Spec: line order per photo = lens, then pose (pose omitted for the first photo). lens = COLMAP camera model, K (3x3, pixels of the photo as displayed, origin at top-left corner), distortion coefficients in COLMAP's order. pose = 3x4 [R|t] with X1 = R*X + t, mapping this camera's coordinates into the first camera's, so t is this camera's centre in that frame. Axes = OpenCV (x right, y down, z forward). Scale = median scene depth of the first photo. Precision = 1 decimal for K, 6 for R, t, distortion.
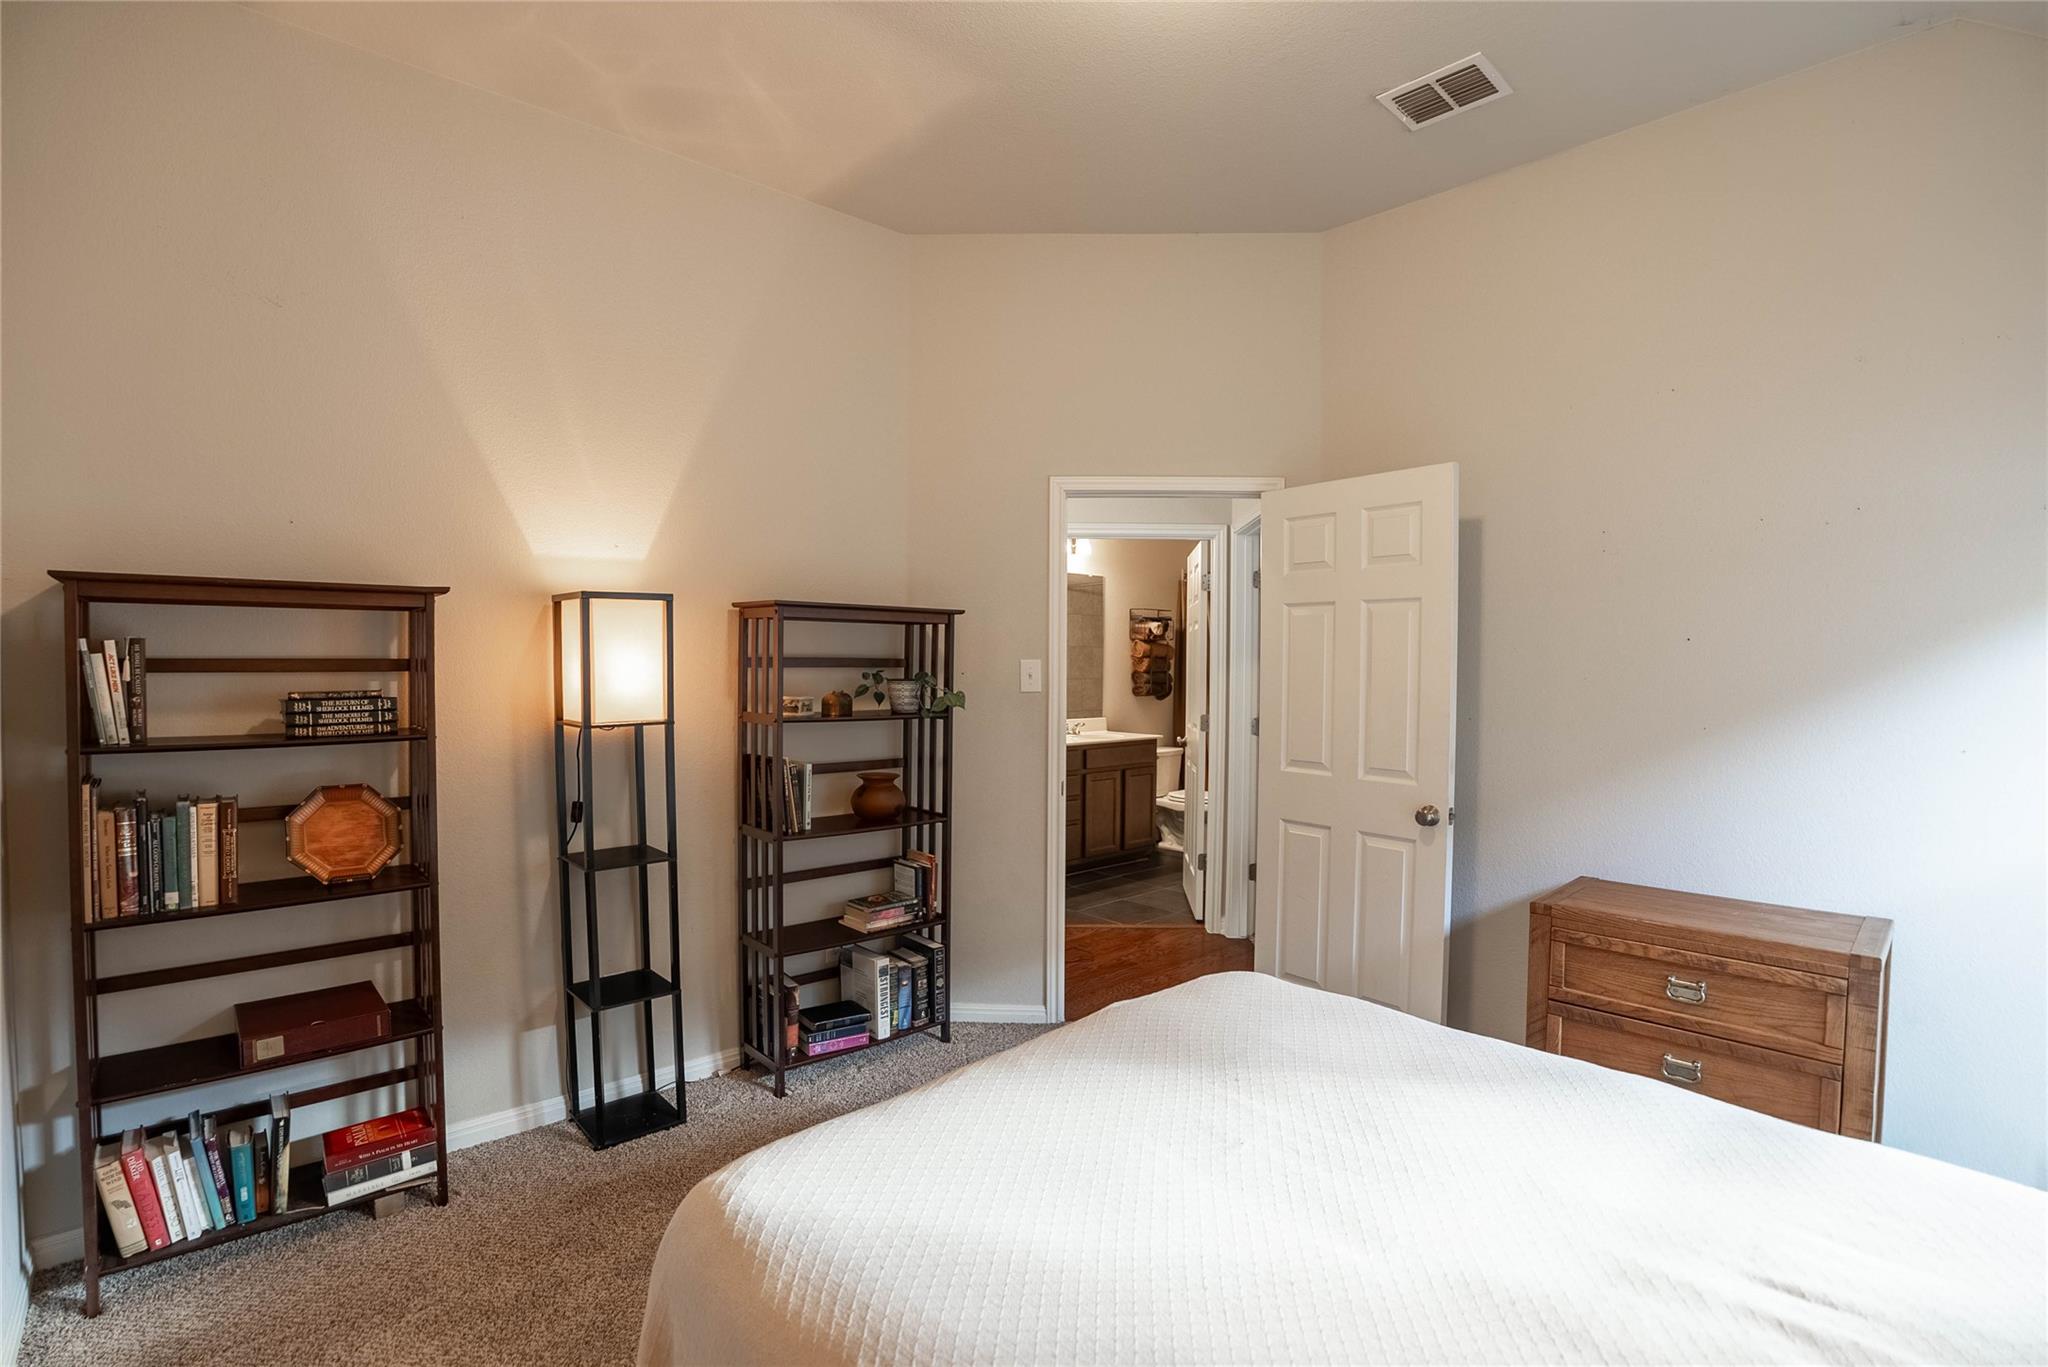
lens RADIAL K [[991.0, 0, 1026.0], [0, 991.0, 691.1], [0, 0, 1]] dist [-0.000011, 0.000000]
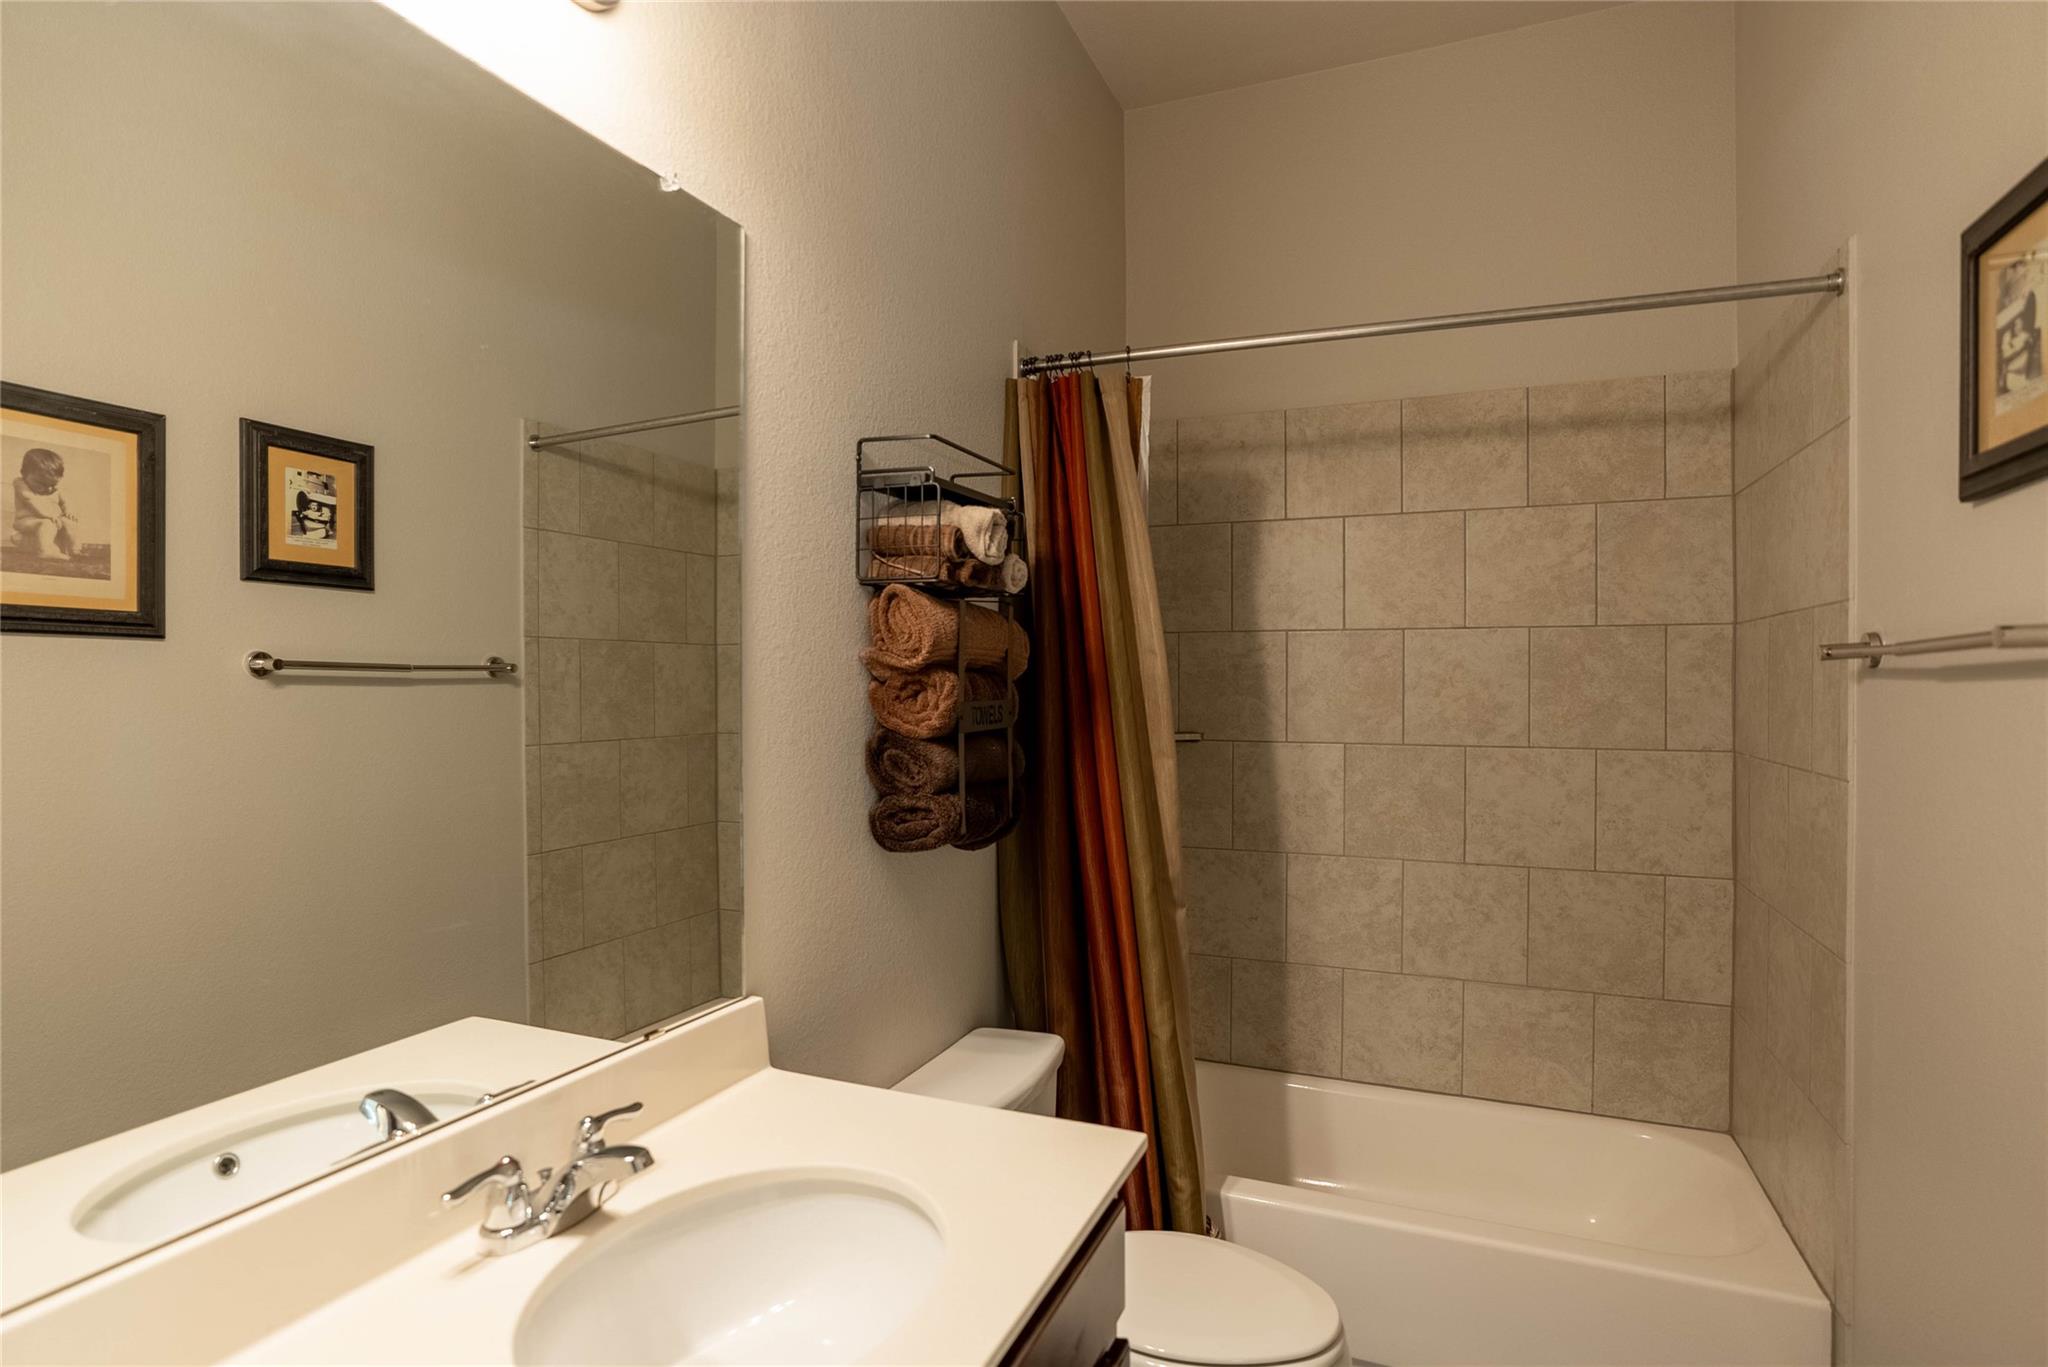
lens RADIAL K [[1074.2, 0, 1027.4], [0, 1074.2, 682.7], [0, 0, 1]] dist [-0.031833, 0.015575]
pose [[0.915778, -0.015661, 0.401379, 0.046093], [0.021832, 0.999703, -0.010805, -0.028181], [-0.401091, 0.018658, 0.915848, 0.781827]]
